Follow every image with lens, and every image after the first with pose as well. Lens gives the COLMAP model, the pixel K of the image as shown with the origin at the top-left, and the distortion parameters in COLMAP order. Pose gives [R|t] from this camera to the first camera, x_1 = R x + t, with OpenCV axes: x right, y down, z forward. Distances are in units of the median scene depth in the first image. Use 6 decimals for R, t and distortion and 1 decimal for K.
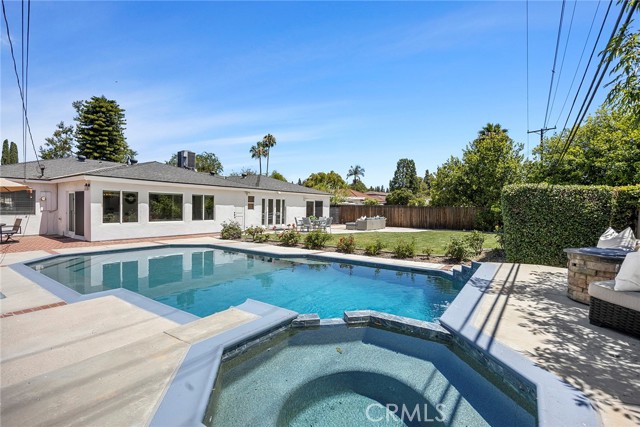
lens RADIAL K [[294.2, 0, 320.0], [0, 294.2, 213.5], [0, 0, 1]] dist [-0.000195, -0.000083]
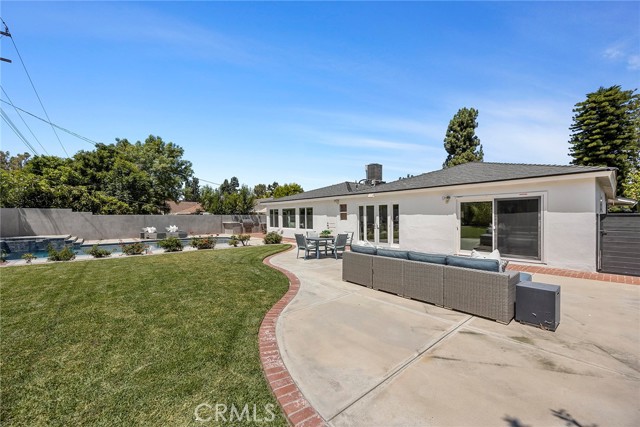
lens RADIAL K [[257.3, 0, 320.0], [0, 257.3, 213.5], [0, 0, 1]] dist [0.000213, -0.000040]
pose [[-0.226889, -0.021992, -0.973672, 0.117230], [-0.016365, 0.999690, -0.018766, -0.003963], [0.973783, 0.011677, -0.227178, 0.253835]]
